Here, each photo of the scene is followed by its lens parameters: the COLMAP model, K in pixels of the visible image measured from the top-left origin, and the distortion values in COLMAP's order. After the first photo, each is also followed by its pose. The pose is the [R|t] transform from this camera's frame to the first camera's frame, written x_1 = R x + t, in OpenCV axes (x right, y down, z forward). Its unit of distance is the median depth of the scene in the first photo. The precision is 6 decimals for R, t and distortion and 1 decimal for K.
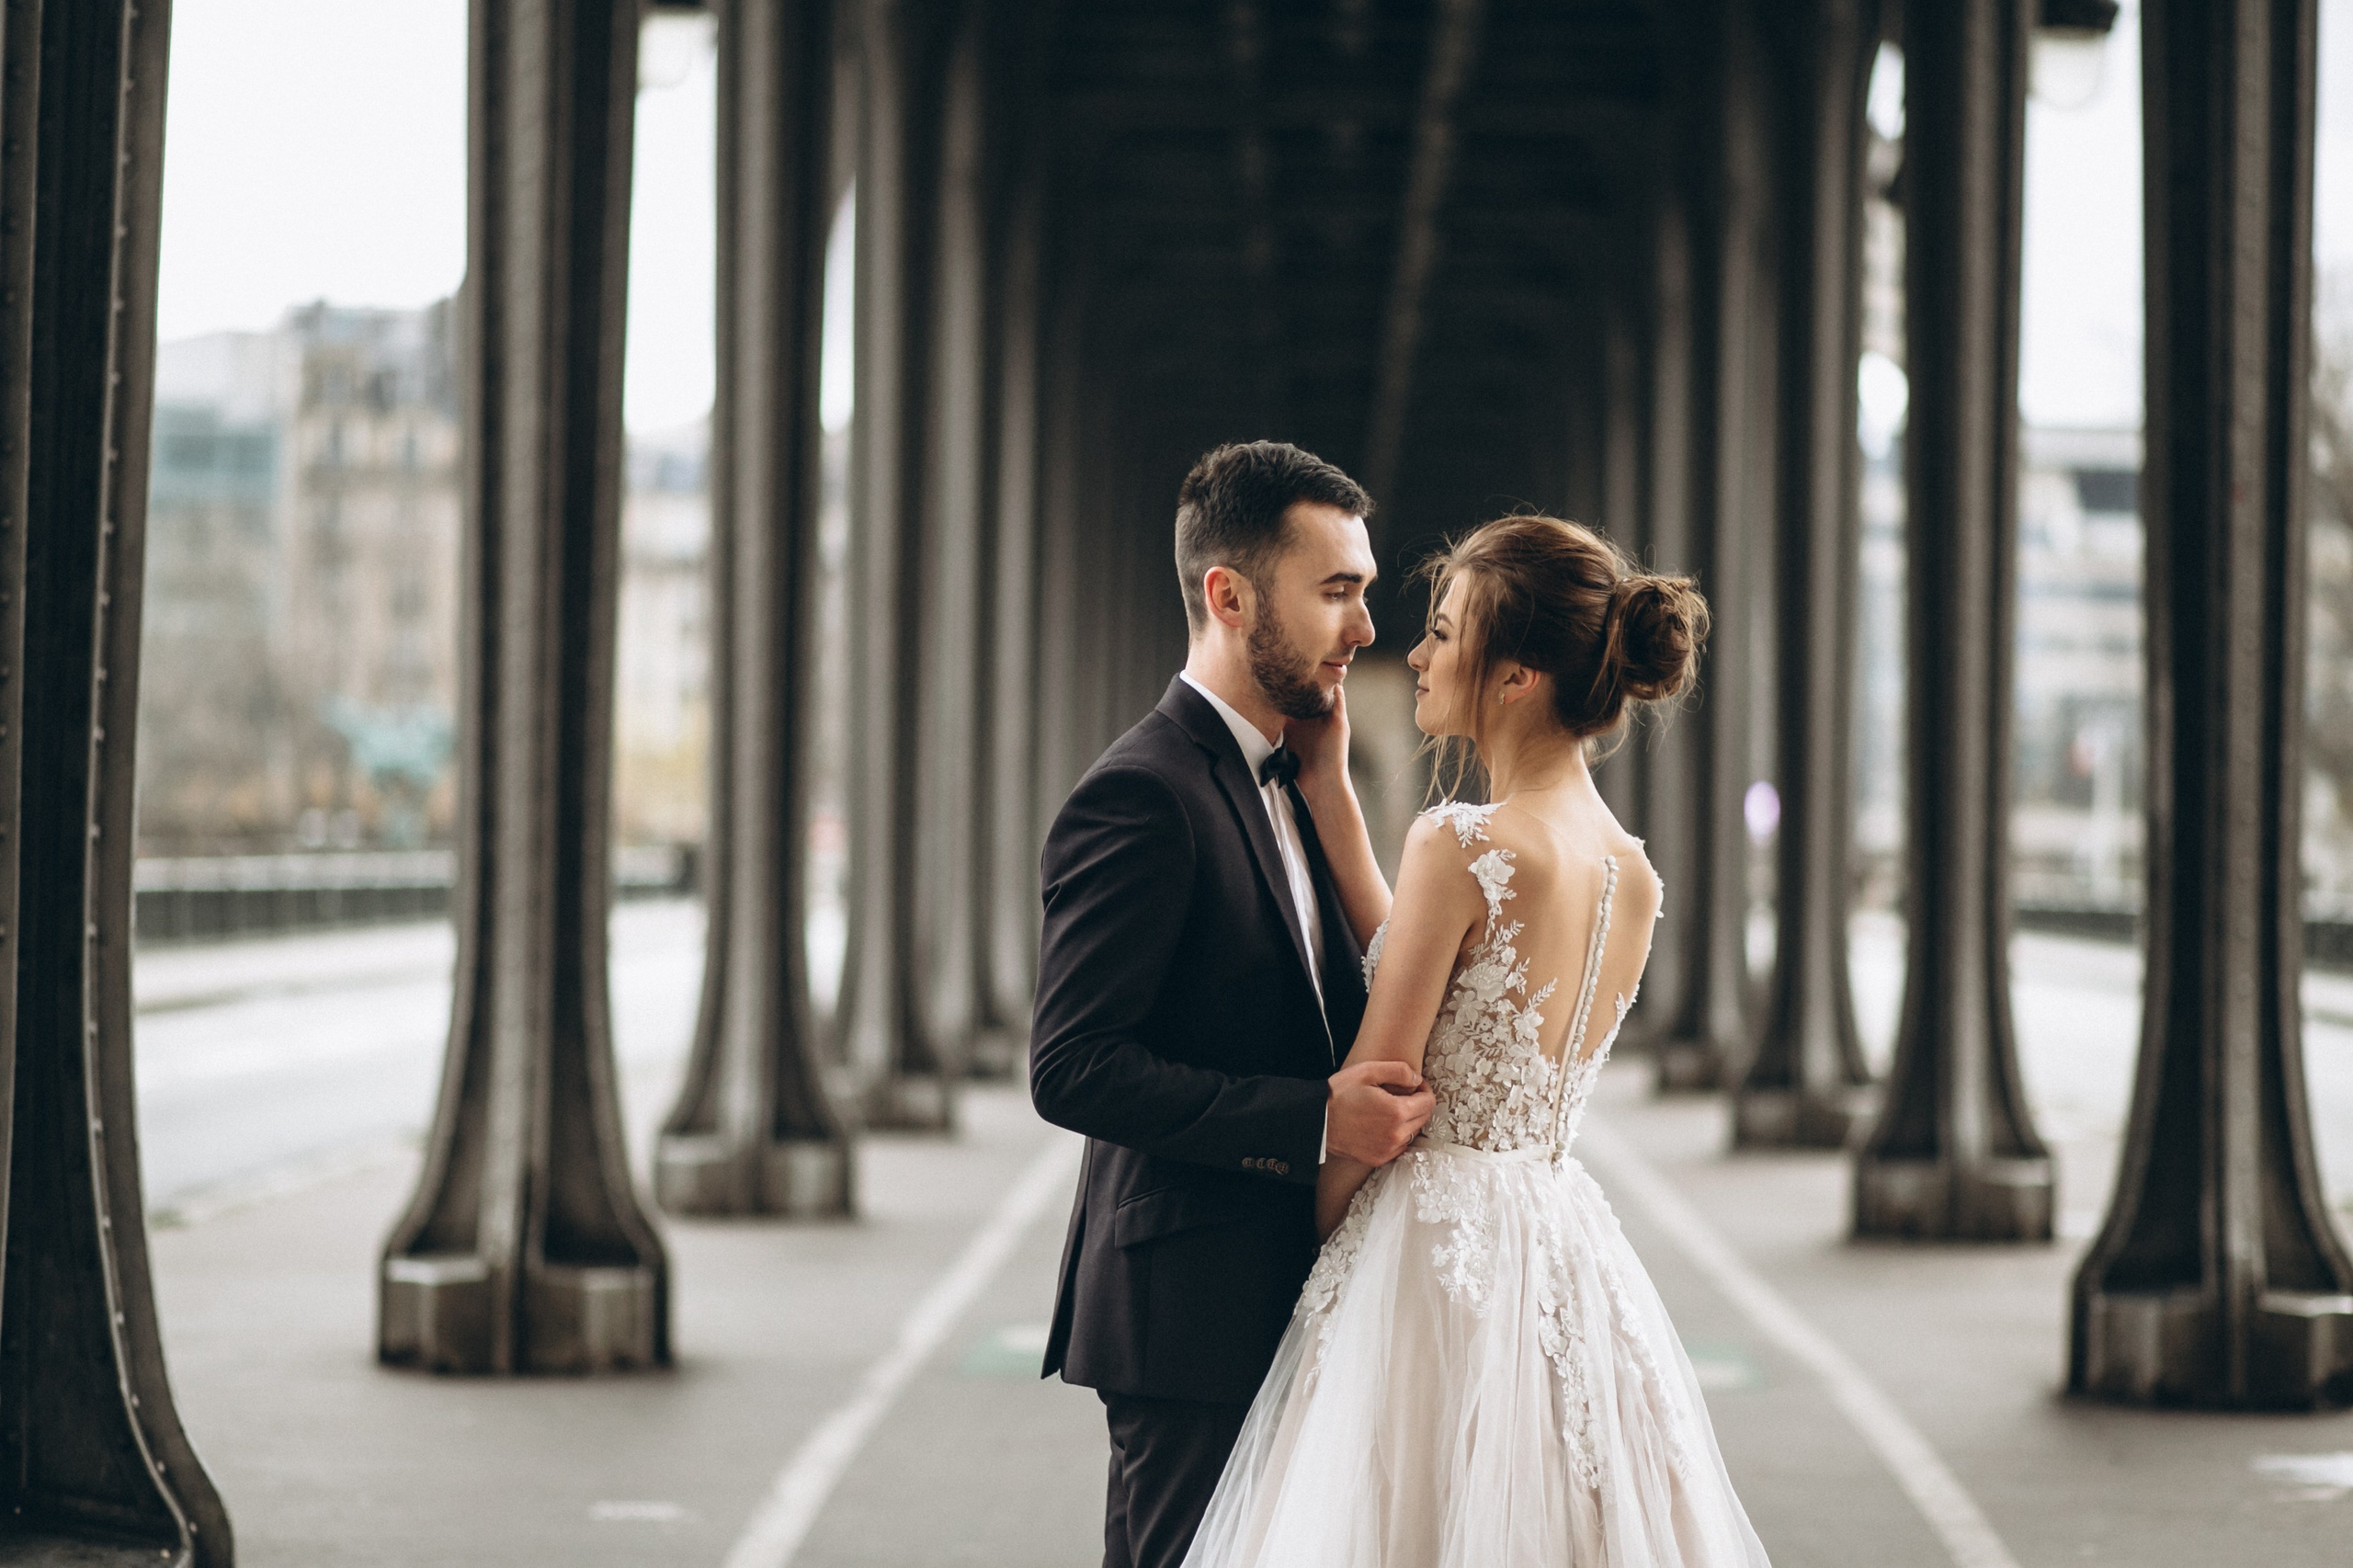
lens RADIAL K [[5741.3, 0, 1176.5], [0, 5741.3, 784.0], [0, 0, 1]] dist [-0.099896, 0.033103]
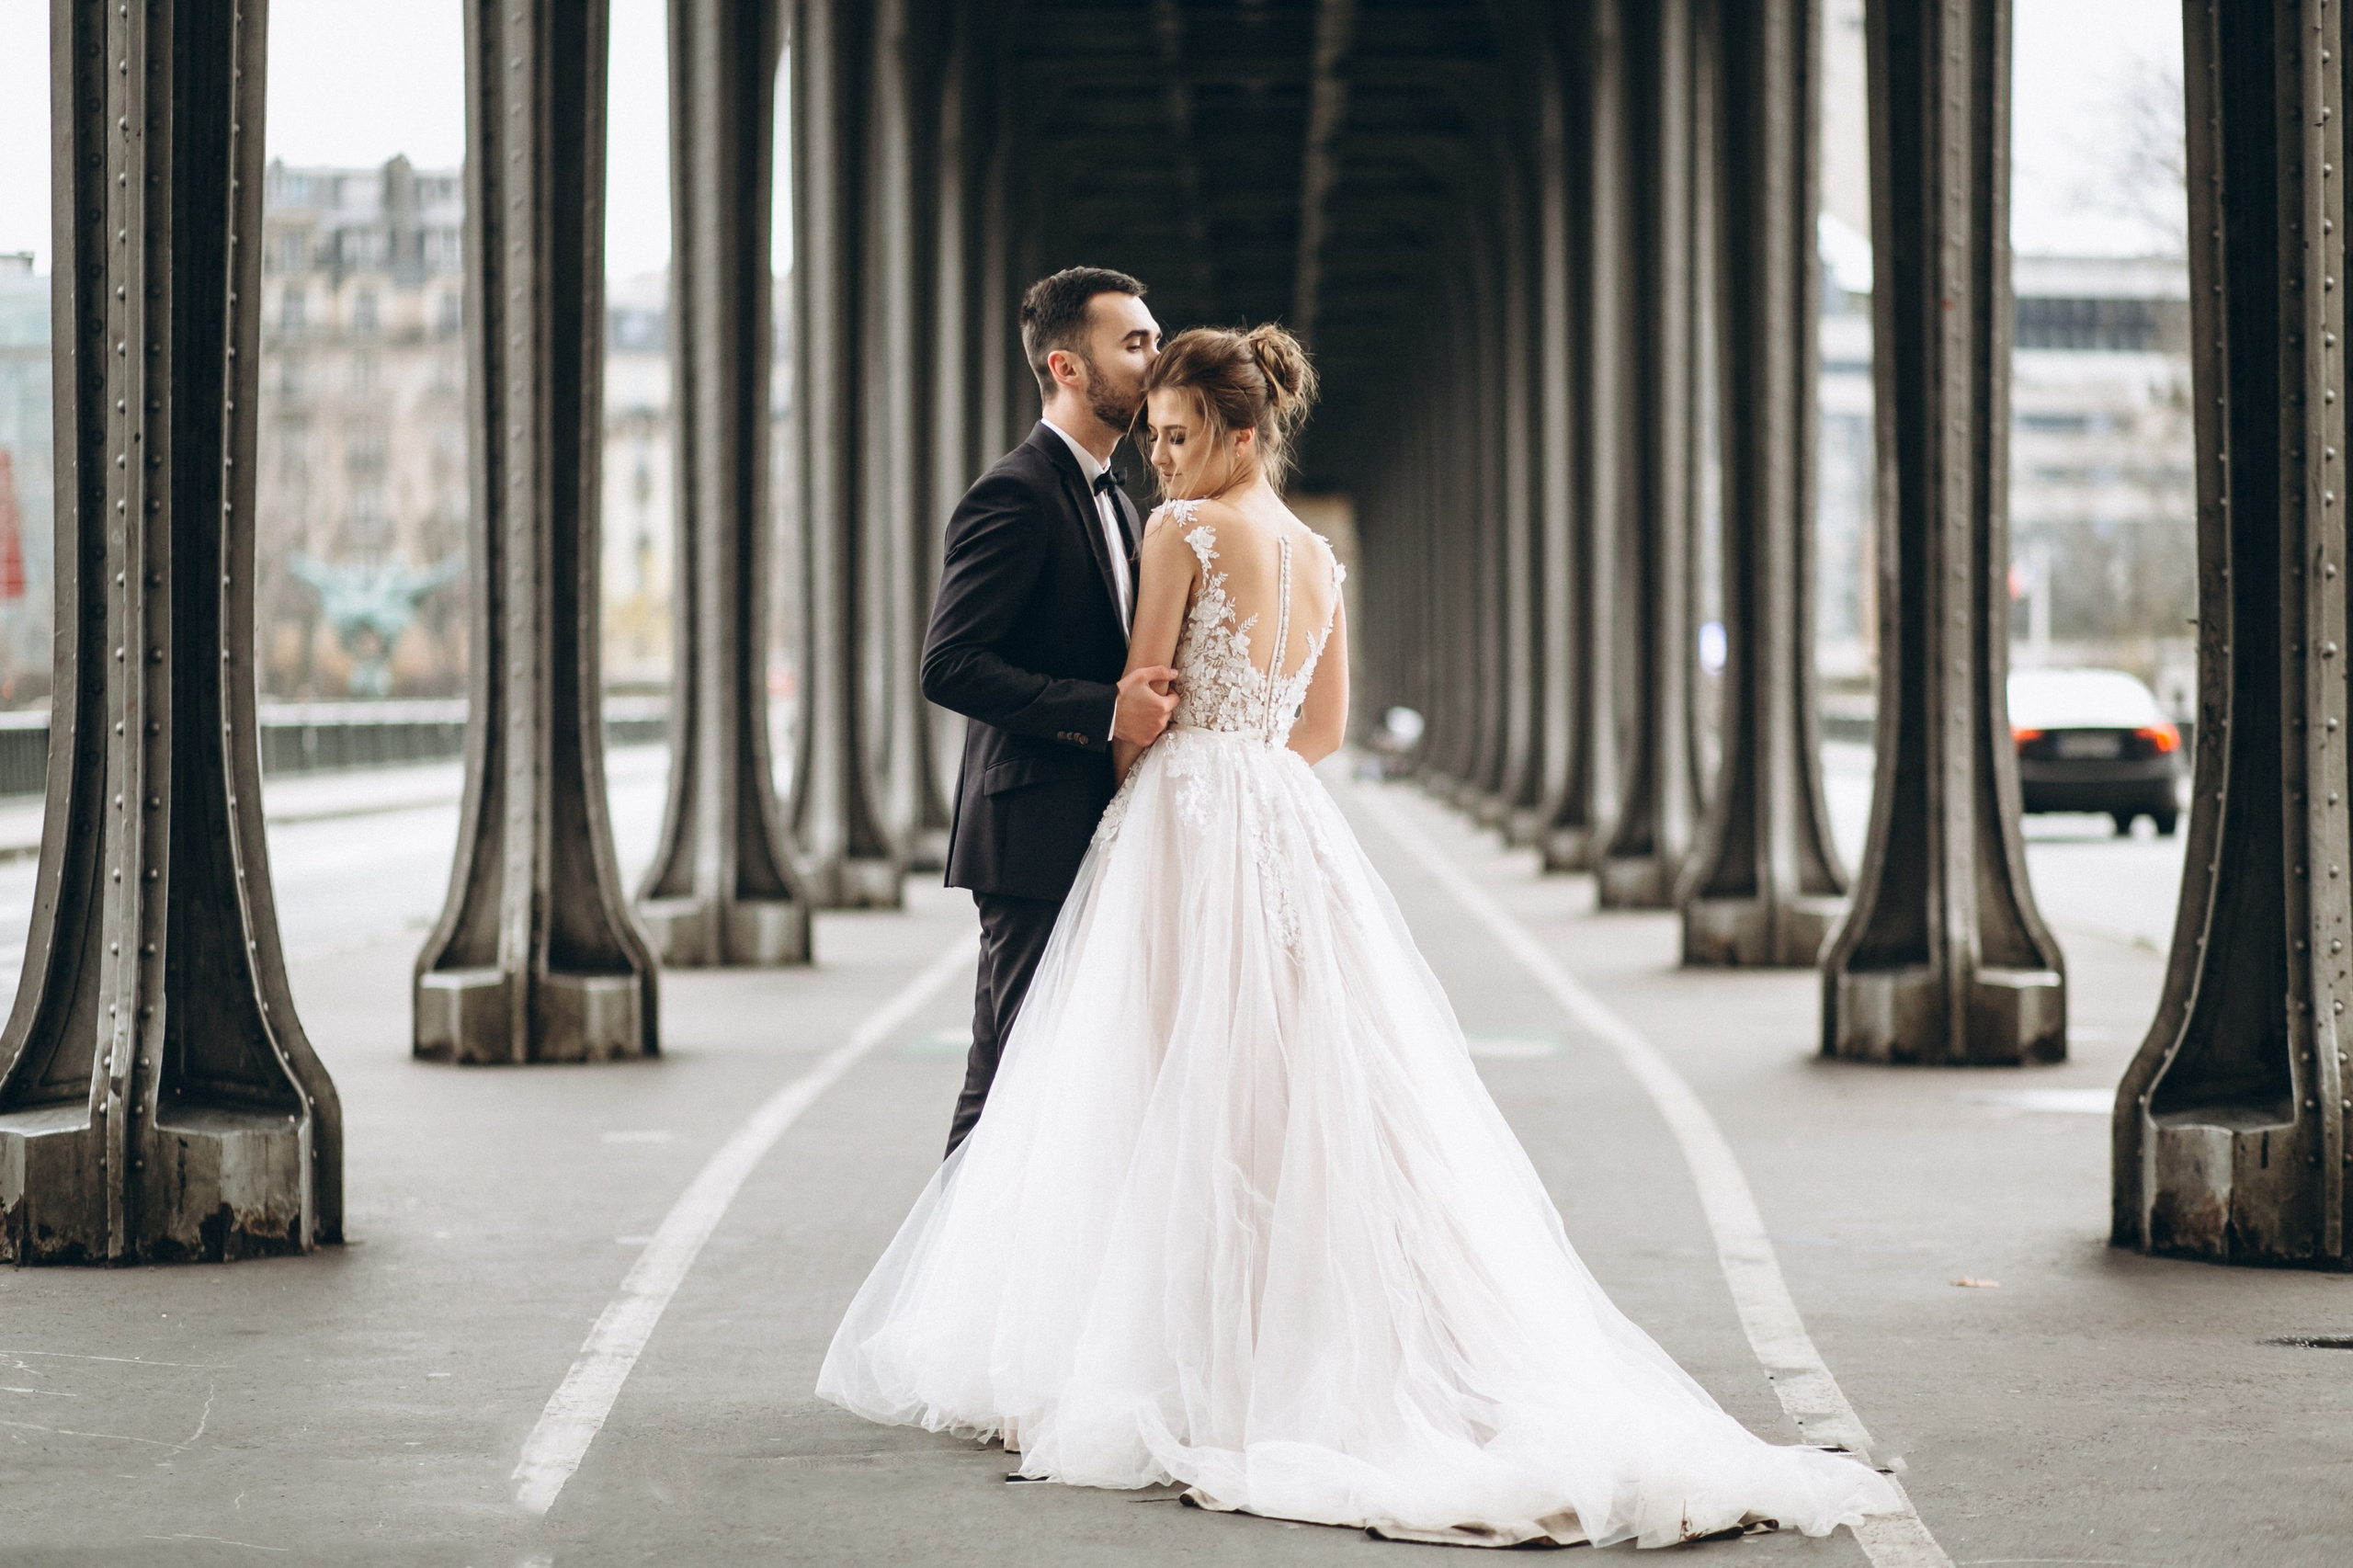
lens RADIAL K [[5786.9, 0, 1176.5], [0, 5786.9, 784.0], [0, 0, 1]] dist [0.020129, -0.701701]
pose [[0.999796, -0.019166, 0.006423, 0.013911], [0.018999, 0.999502, 0.025191, 0.016164], [-0.006902, -0.025064, 0.999662, -0.216272]]
